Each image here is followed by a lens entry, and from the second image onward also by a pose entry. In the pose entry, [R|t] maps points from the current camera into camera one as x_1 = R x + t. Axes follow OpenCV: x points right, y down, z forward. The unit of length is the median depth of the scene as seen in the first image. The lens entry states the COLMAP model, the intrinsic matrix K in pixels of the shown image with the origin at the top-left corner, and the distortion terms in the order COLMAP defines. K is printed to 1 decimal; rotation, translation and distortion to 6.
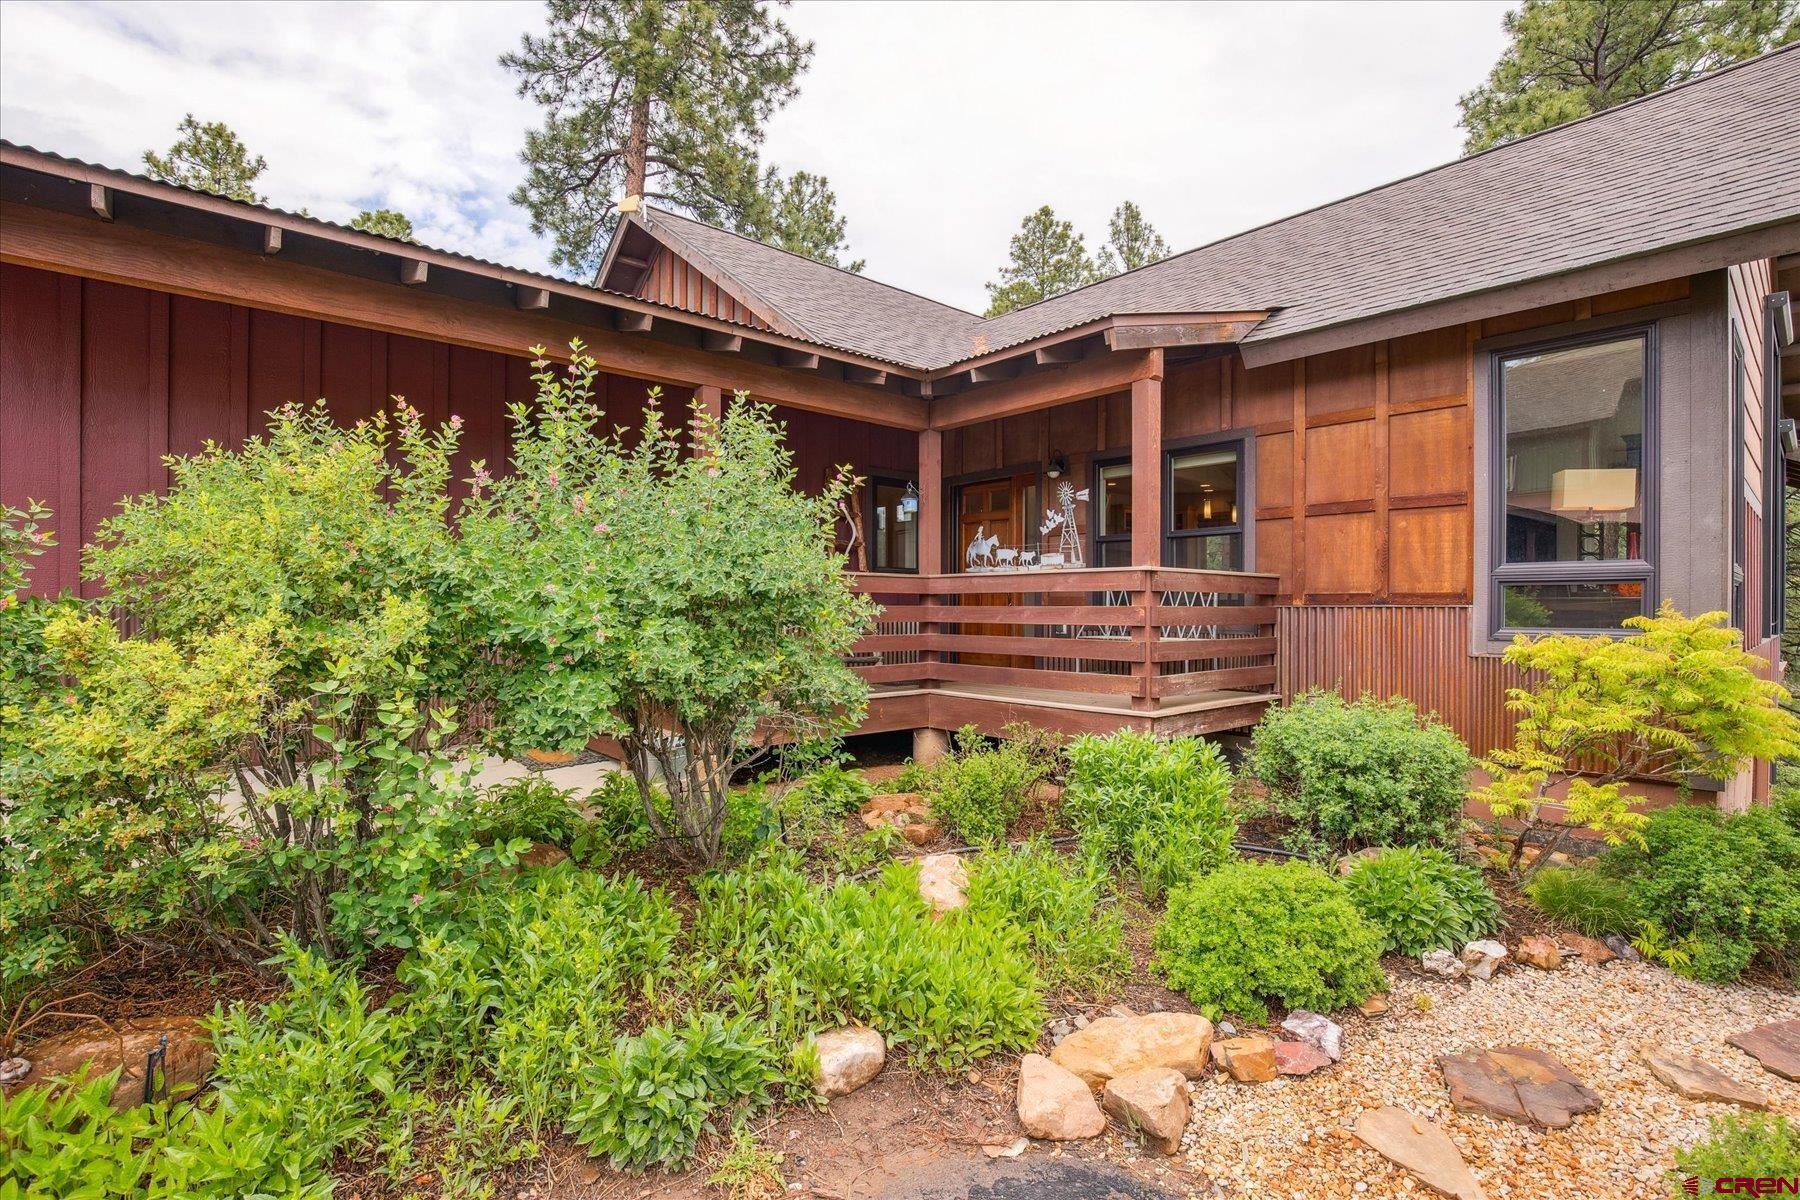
lens RADIAL K [[860.1, 0, 901.6], [0, 860.1, 630.0], [0, 0, 1]] dist [-0.008895, -0.000338]
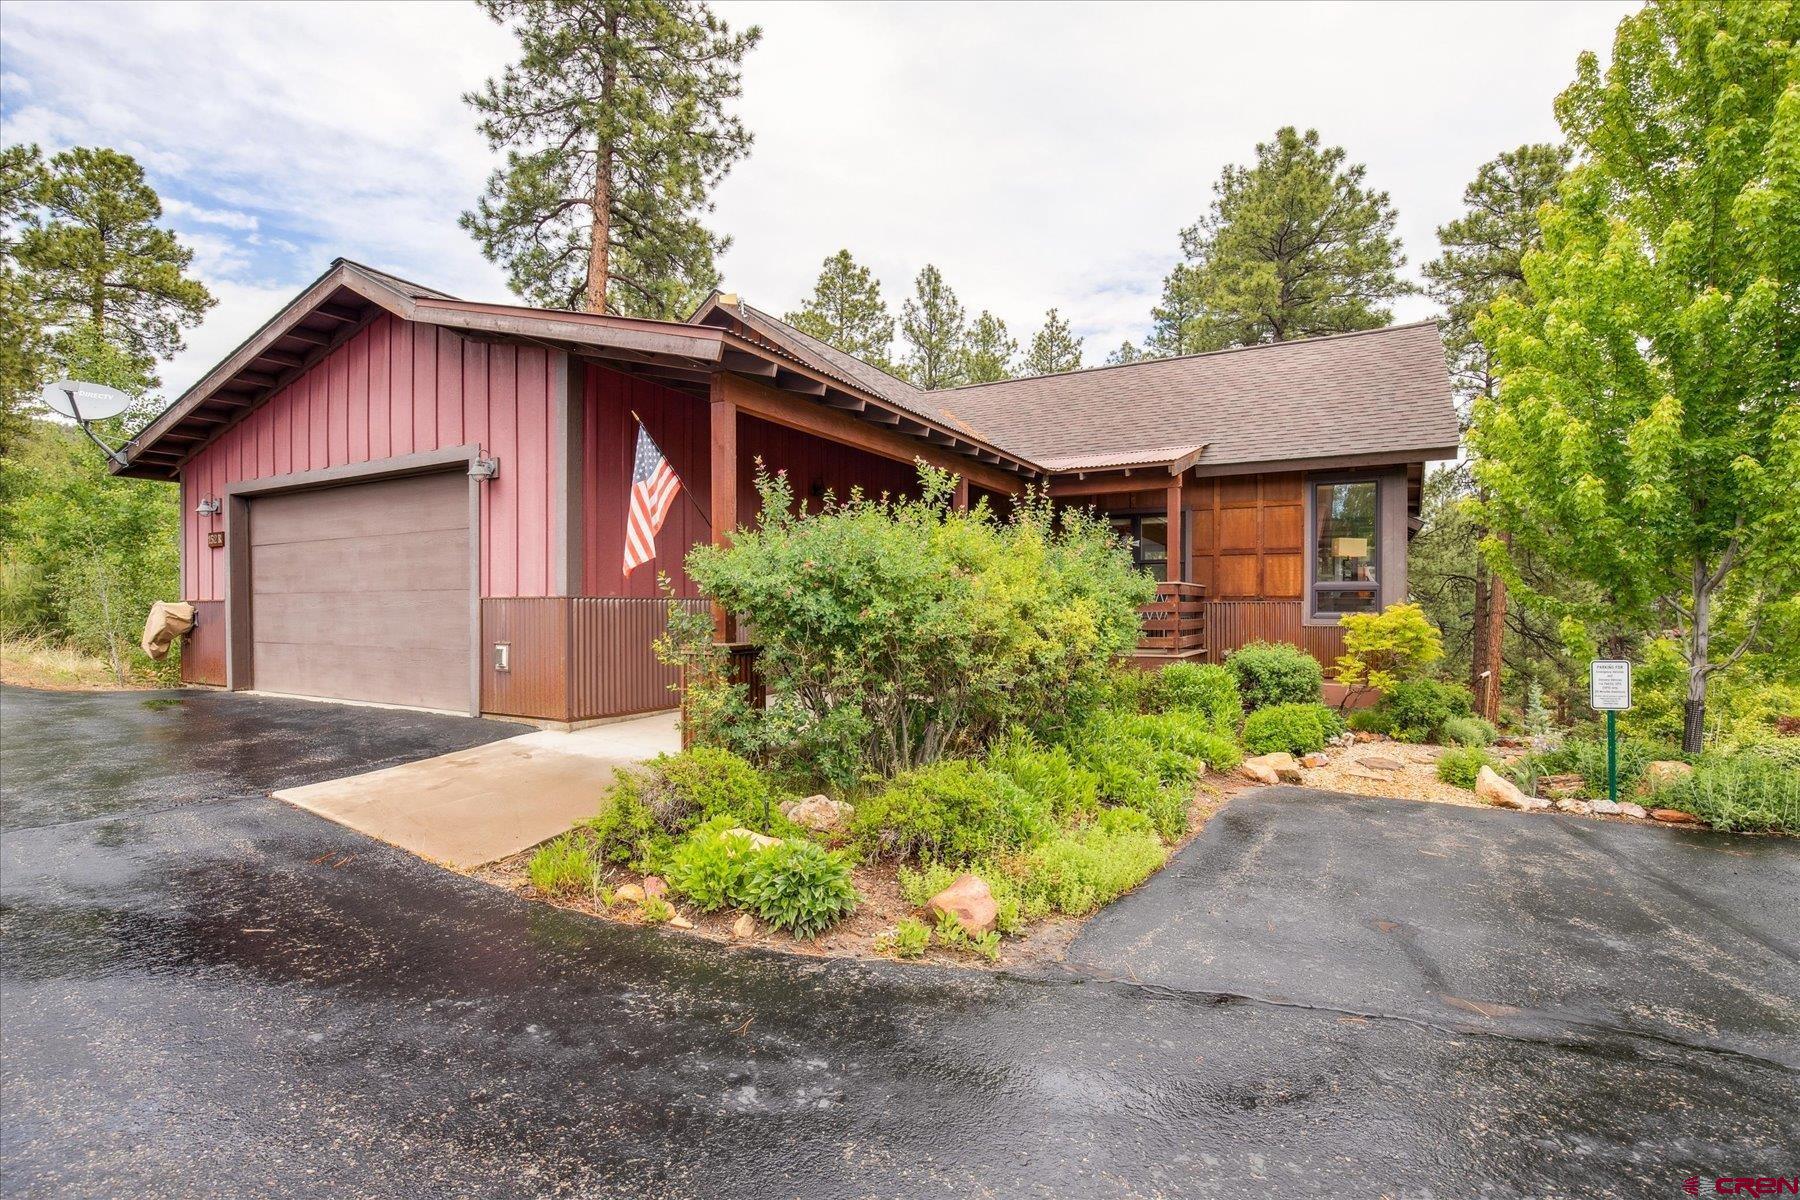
lens RADIAL K [[859.1, 0, 911.5], [0, 859.1, 639.8], [0, 0, 1]] dist [0.001677, -0.000150]
pose [[0.940656, -0.015450, 0.339009, -0.893493], [0.011437, 0.999839, 0.013833, 0.023497], [-0.339169, -0.009135, 0.940681, -0.612753]]
